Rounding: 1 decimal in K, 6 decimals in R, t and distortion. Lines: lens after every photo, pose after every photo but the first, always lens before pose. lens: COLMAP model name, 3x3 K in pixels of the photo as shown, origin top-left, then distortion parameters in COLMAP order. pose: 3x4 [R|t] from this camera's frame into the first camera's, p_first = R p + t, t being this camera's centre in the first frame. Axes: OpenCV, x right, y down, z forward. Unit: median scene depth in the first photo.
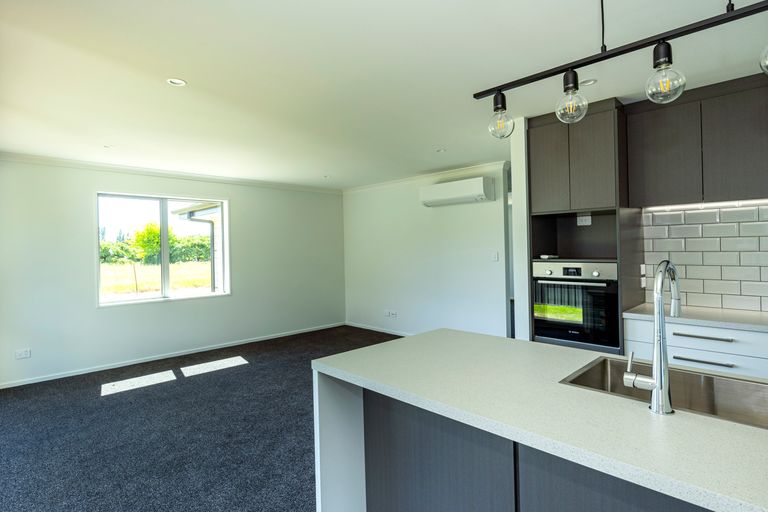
lens RADIAL K [[392.9, 0, 384.0], [0, 392.9, 256.0], [0, 0, 1]] dist [0.024815, -0.000147]
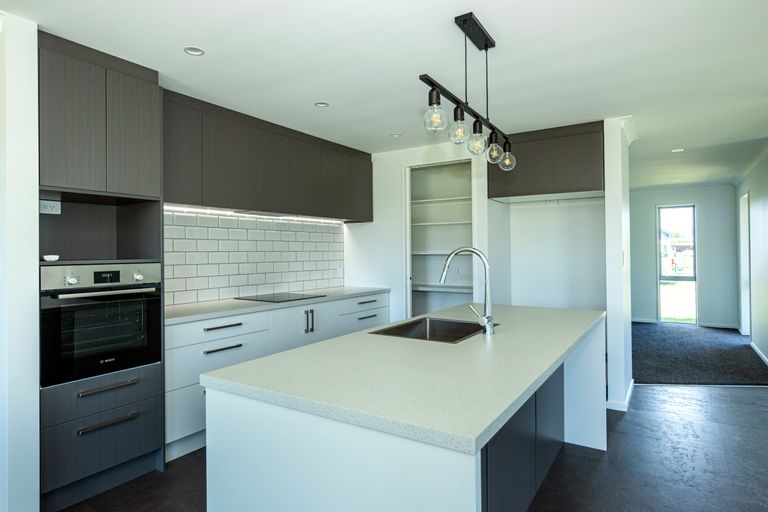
lens RADIAL K [[428.1, 0, 384.0], [0, 428.1, 256.0], [0, 0, 1]] dist [-0.005685, -0.000502]
pose [[-0.178163, 0.005330, 0.983987, -0.401150], [0.014958, 0.999884, -0.002708, 0.010249], [-0.983887, 0.014236, -0.178222, 0.635893]]
